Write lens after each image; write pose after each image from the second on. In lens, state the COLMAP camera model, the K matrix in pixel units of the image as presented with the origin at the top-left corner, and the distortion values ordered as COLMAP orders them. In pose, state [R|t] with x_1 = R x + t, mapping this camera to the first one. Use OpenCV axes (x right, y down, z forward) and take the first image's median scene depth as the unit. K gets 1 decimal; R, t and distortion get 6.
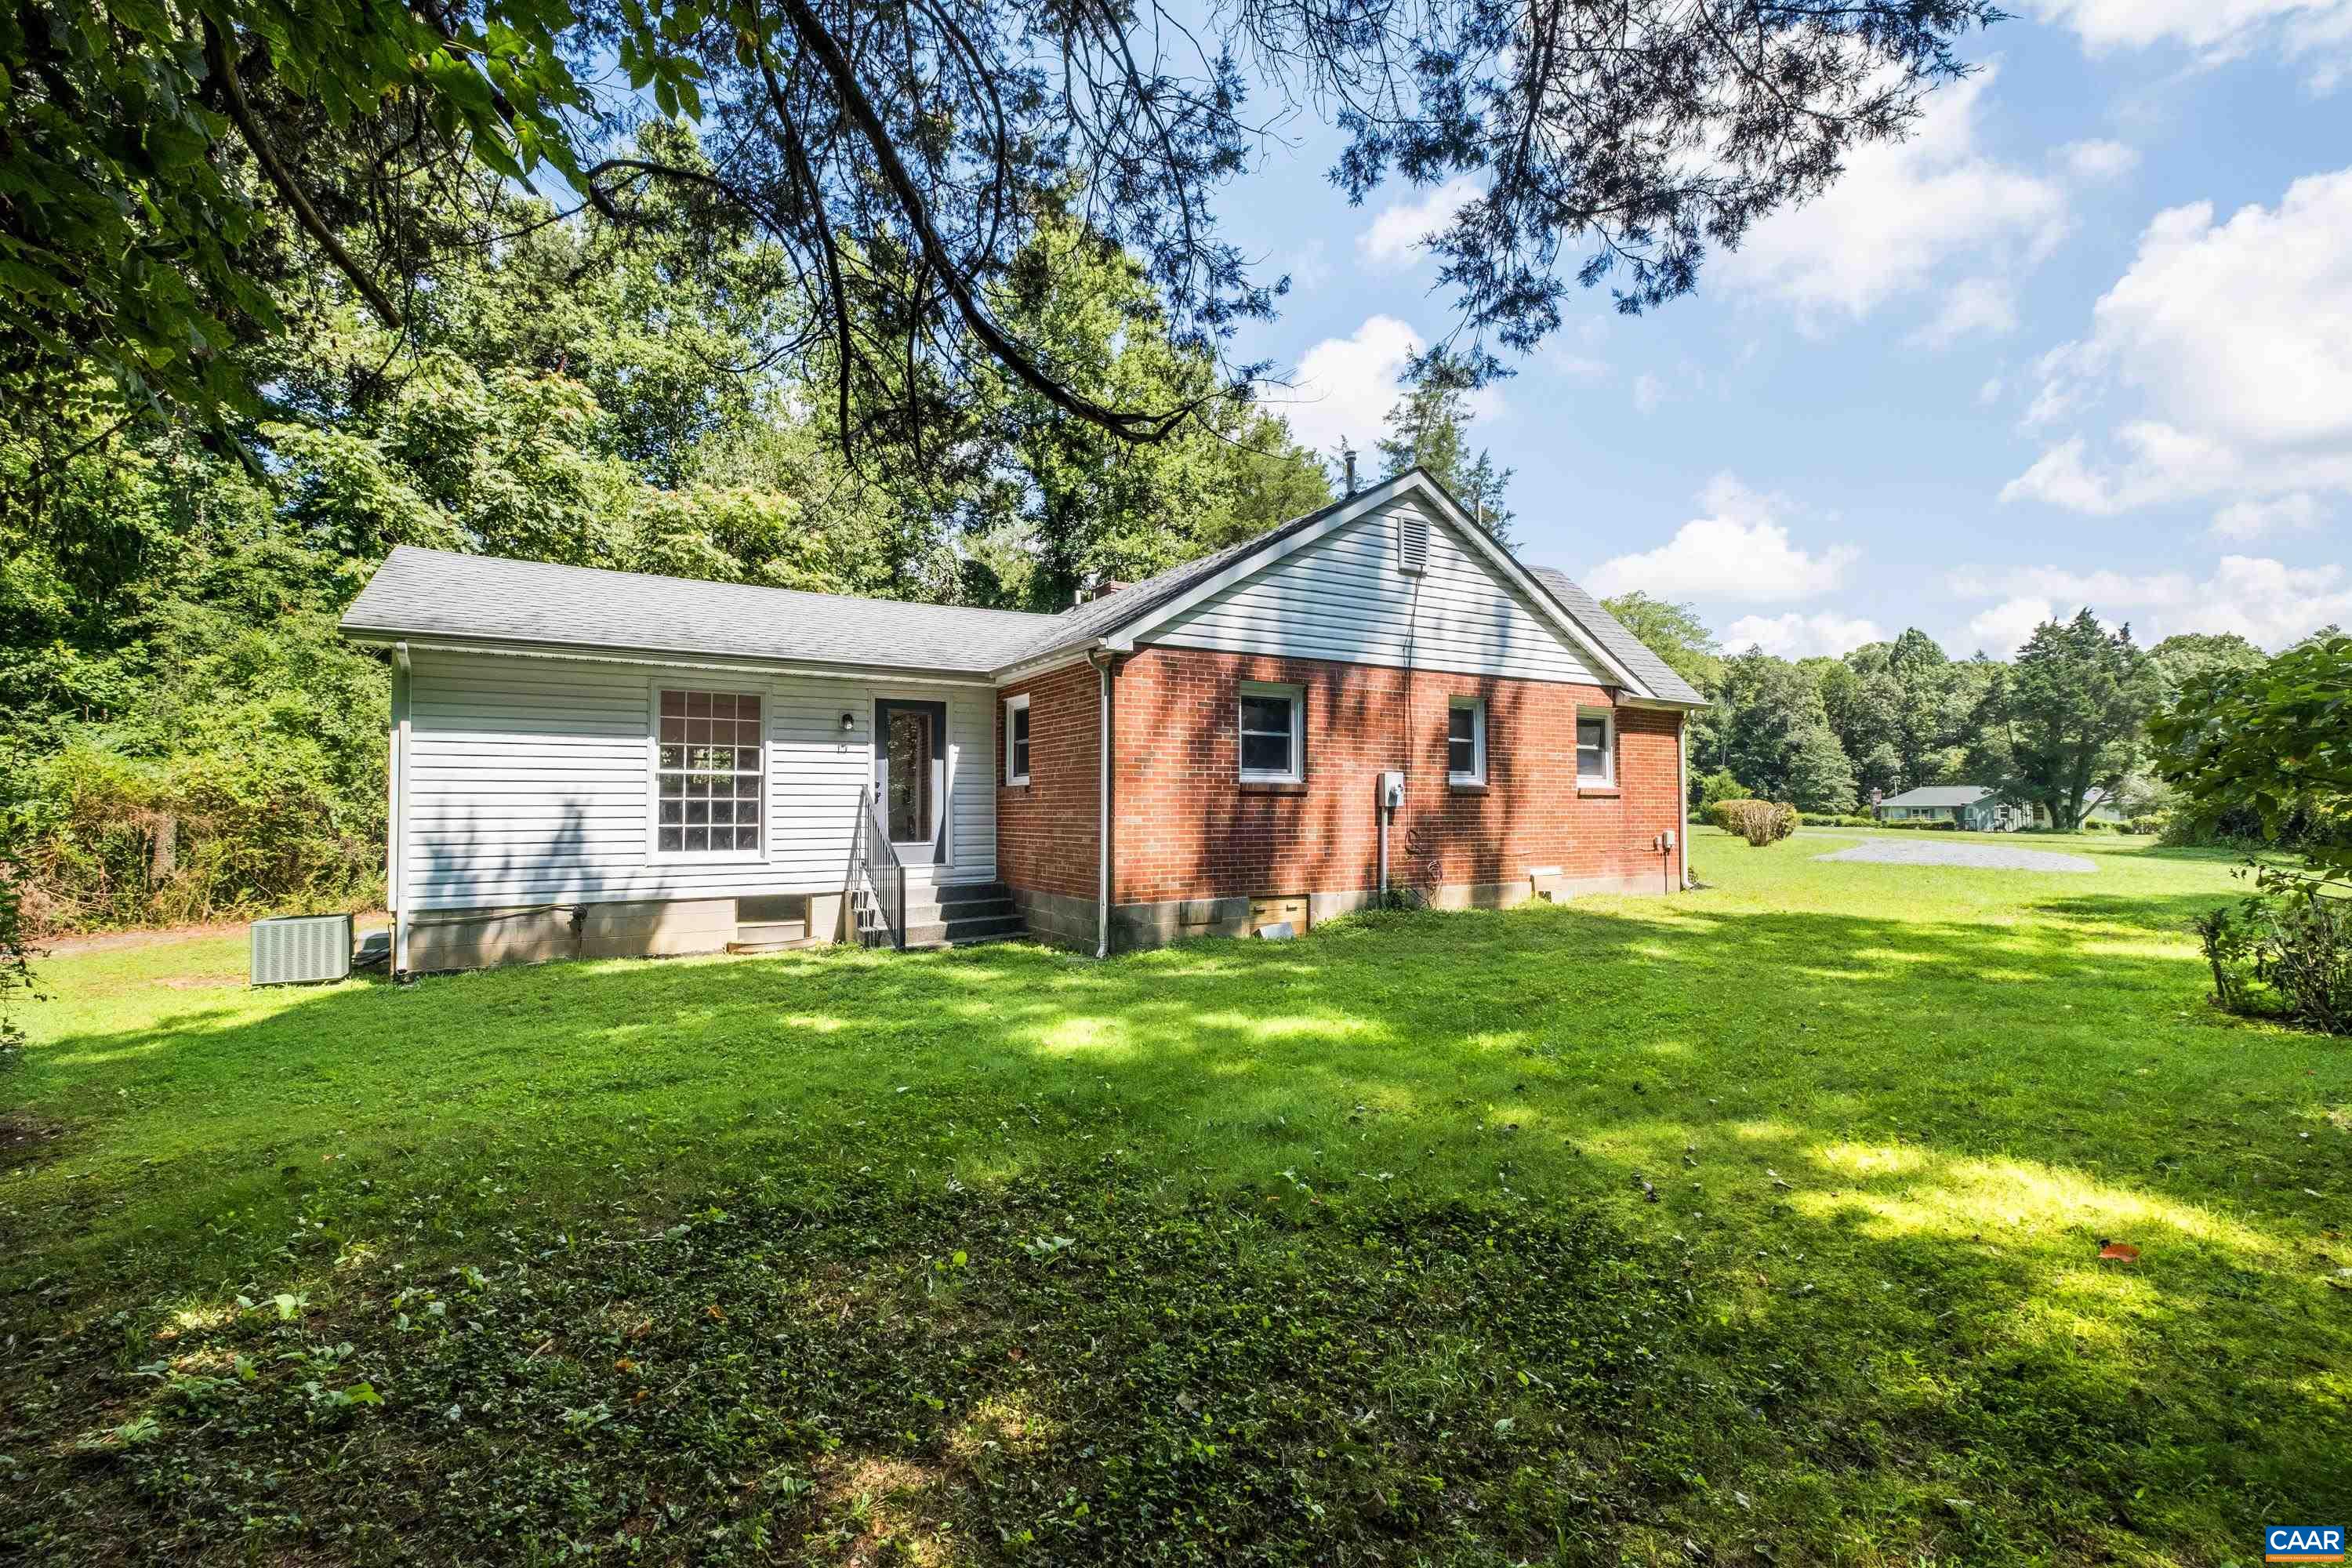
lens RADIAL K [[1024.5, 0, 1177.1], [0, 1024.5, 785.2], [0, 0, 1]] dist [0.000701, -0.000156]
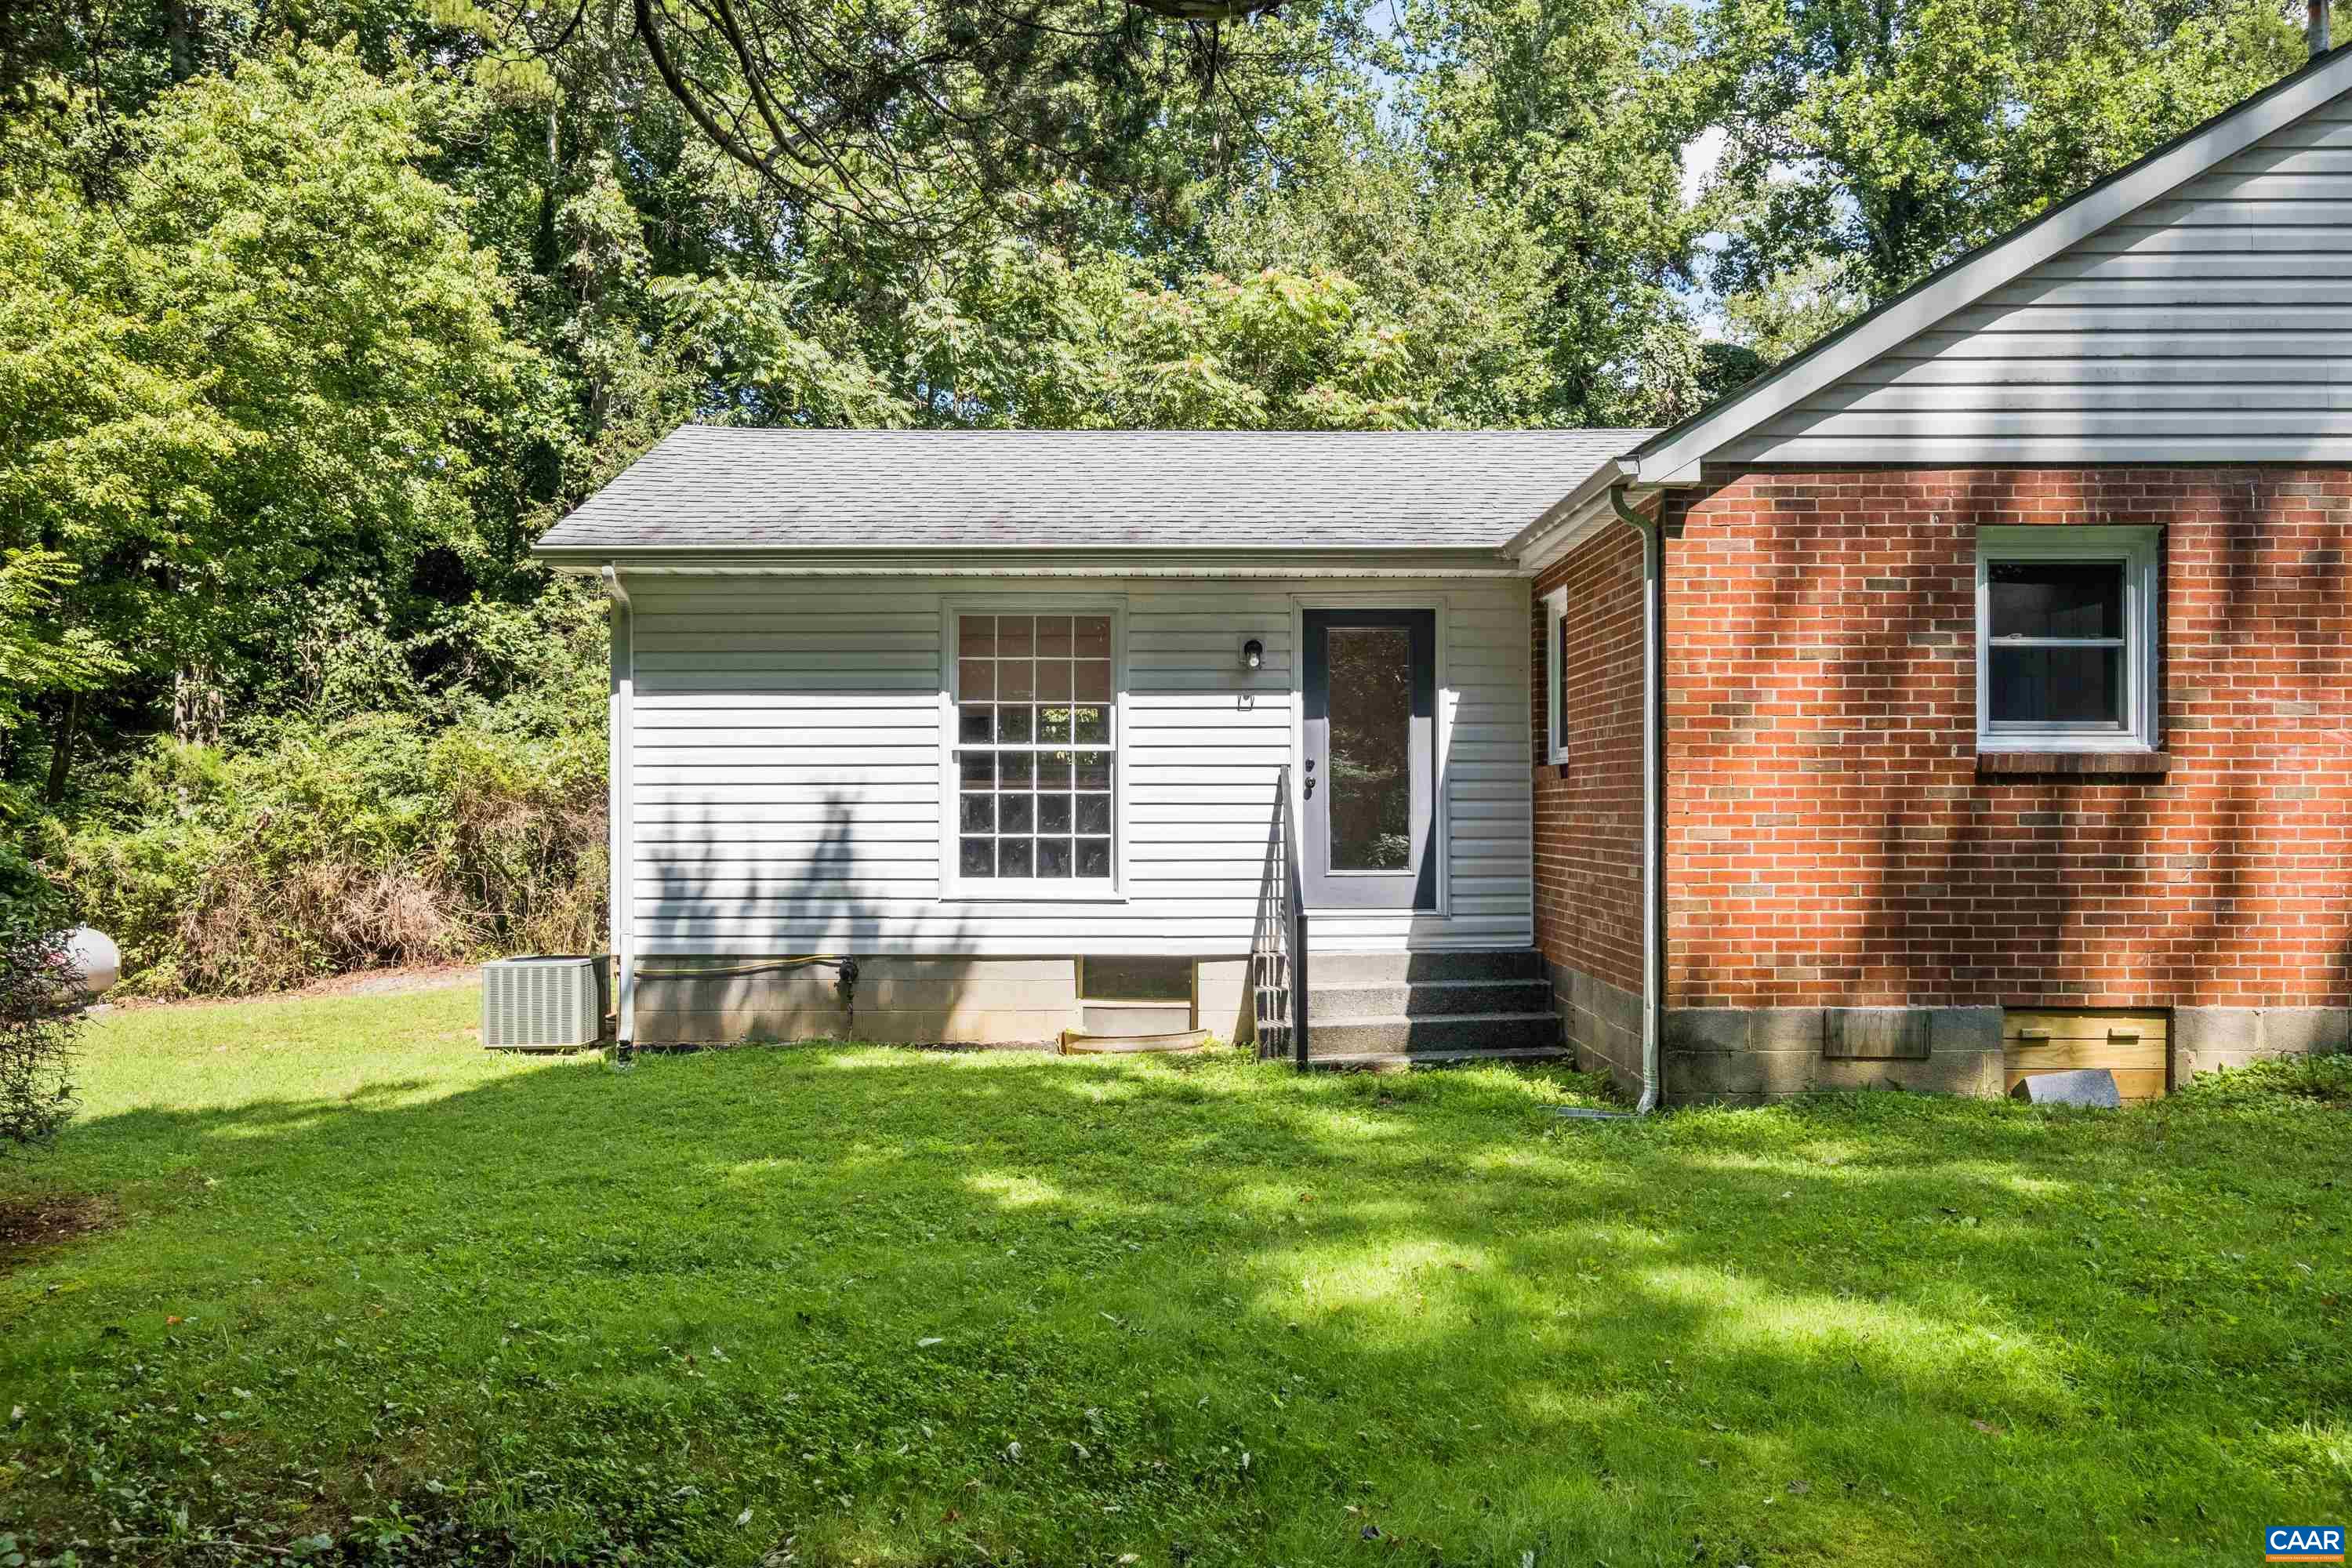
lens RADIAL K [[1803.2, 0, 1176.3], [0, 1803.2, 786.3], [0, 0, 1]] dist [-0.002157, 0.012990]
pose [[0.857544, -0.003913, -0.514396, 0.161754], [0.011449, 0.999869, 0.011480, -0.000960], [0.514283, -0.015734, 0.857476, 0.131322]]
